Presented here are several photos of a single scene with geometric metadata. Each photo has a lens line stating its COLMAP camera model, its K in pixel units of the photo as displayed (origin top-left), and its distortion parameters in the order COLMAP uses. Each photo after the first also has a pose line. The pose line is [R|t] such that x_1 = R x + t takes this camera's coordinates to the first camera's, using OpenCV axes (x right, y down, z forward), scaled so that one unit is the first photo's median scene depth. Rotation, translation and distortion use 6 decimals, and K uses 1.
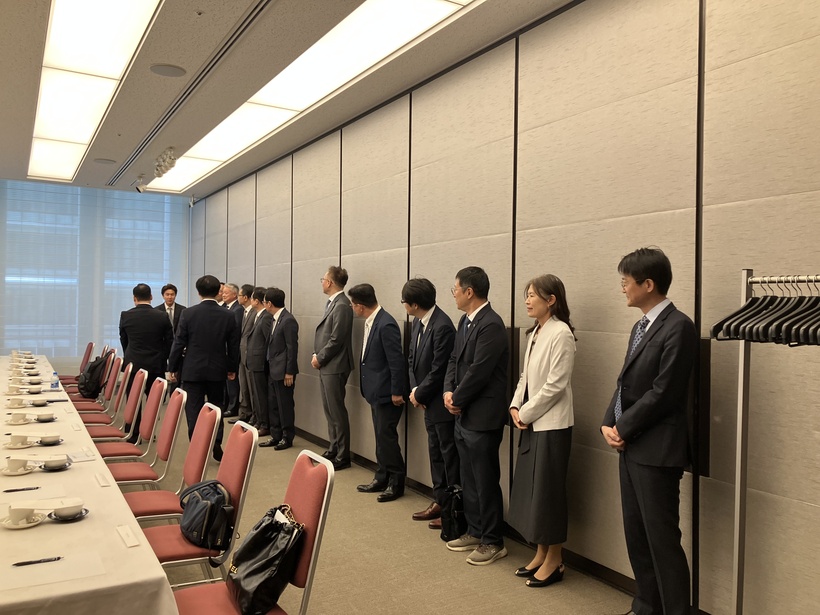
lens RADIAL K [[659.4, 0, 405.5], [0, 659.4, 307.5], [0, 0, 1]] dist [0.013818, 0.002873]
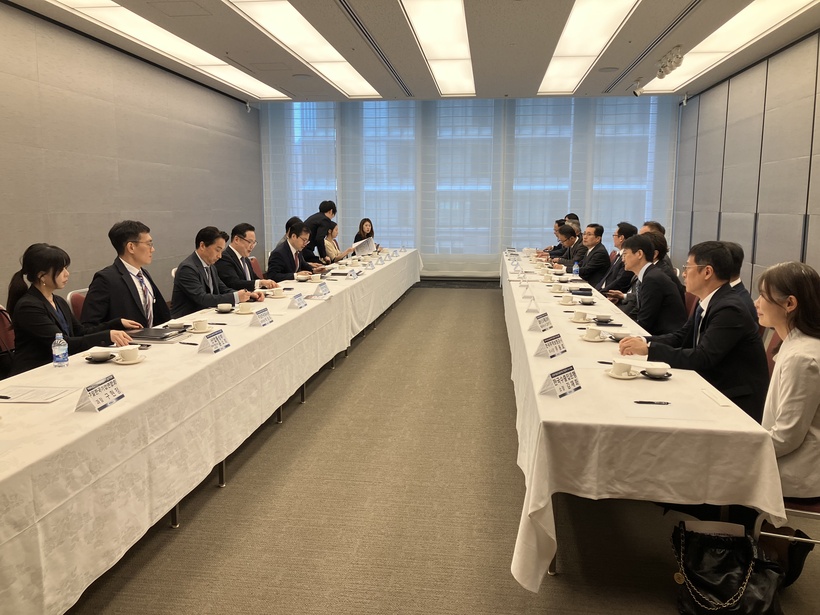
lens RADIAL K [[659.4, 0, 413.1], [0, 659.4, 304.3], [0, 0, 1]] dist [0.013818, 0.002873]
pose [[0.794089, 0.074635, -0.603202, -0.041500], [0.010387, 0.990621, 0.136244, 0.003199], [0.607713, -0.114456, 0.785866, -0.069862]]
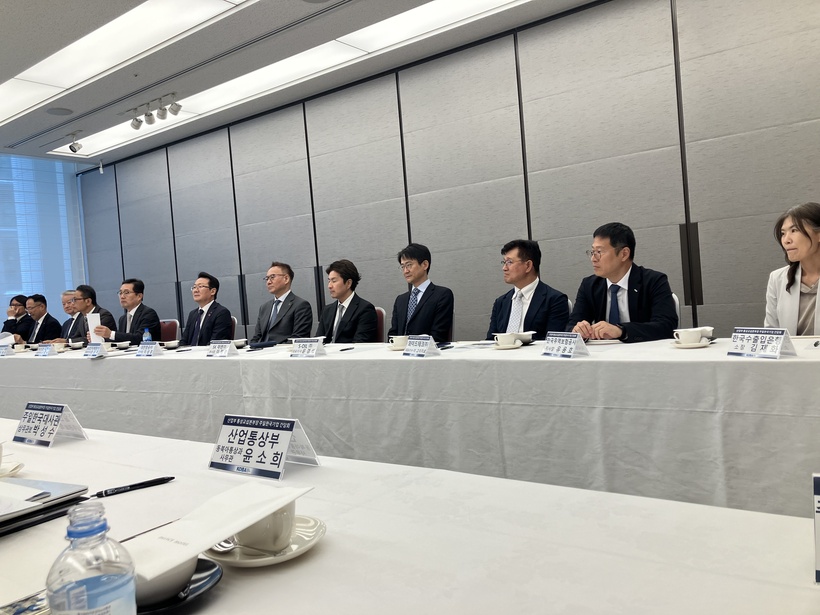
lens RADIAL K [[659.4, 0, 390.3], [0, 659.4, 306.7], [0, 0, 1]] dist [0.013818, 0.002873]
pose [[0.924251, -0.095389, 0.369677, -0.439890], [0.091598, 0.995407, 0.027839, 0.053966], [-0.370635, 0.008132, 0.928743, 0.040129]]
